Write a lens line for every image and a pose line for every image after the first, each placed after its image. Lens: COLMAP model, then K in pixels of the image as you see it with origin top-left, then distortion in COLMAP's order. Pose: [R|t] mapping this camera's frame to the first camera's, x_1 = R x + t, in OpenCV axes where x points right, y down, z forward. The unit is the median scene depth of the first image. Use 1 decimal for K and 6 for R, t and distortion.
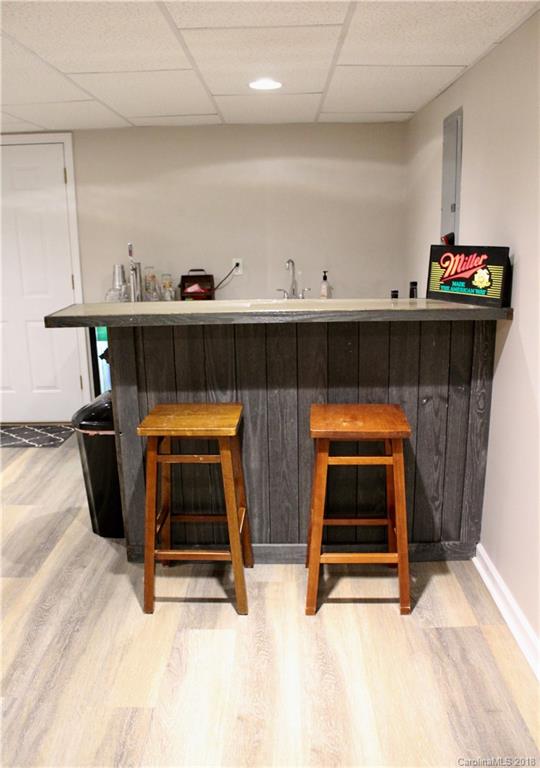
lens RADIAL K [[678.6, 0, 269.4], [0, 678.6, 390.8], [0, 0, 1]] dist [-0.077789, 0.016175]
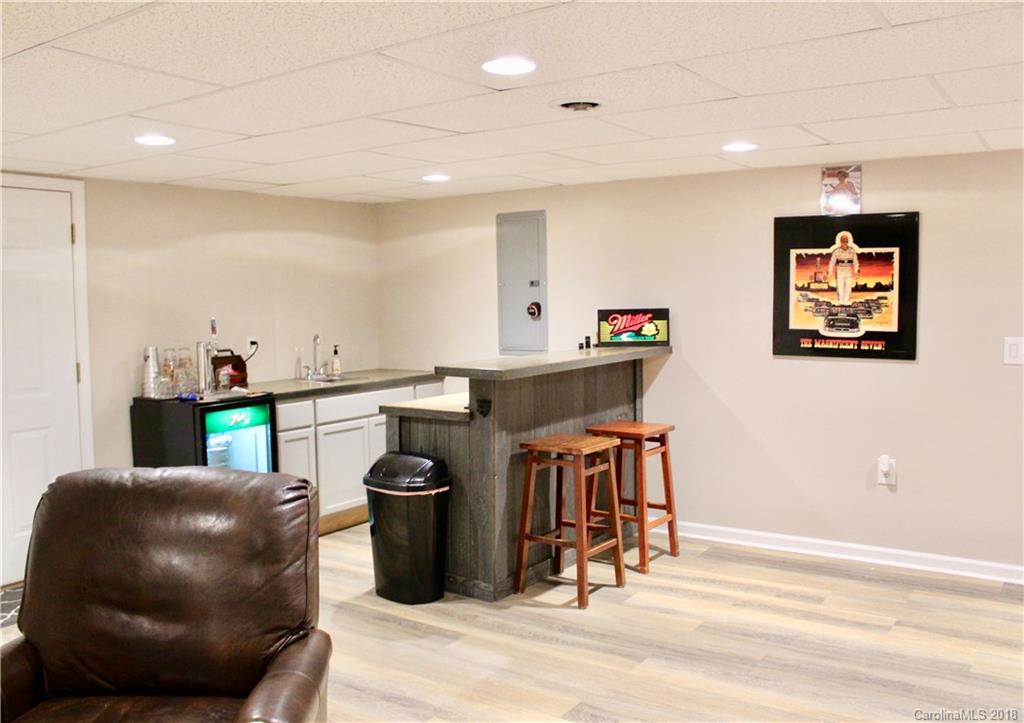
lens RADIAL K [[904.8, 0, 510.3], [0, 904.8, 355.8], [0, 0, 1]] dist [-0.077789, 0.016175]
pose [[0.552480, -0.045892, 0.832262, -1.455230], [0.205229, 0.975234, -0.082462, -0.002567], [-0.807865, 0.216363, 0.548216, 0.124732]]
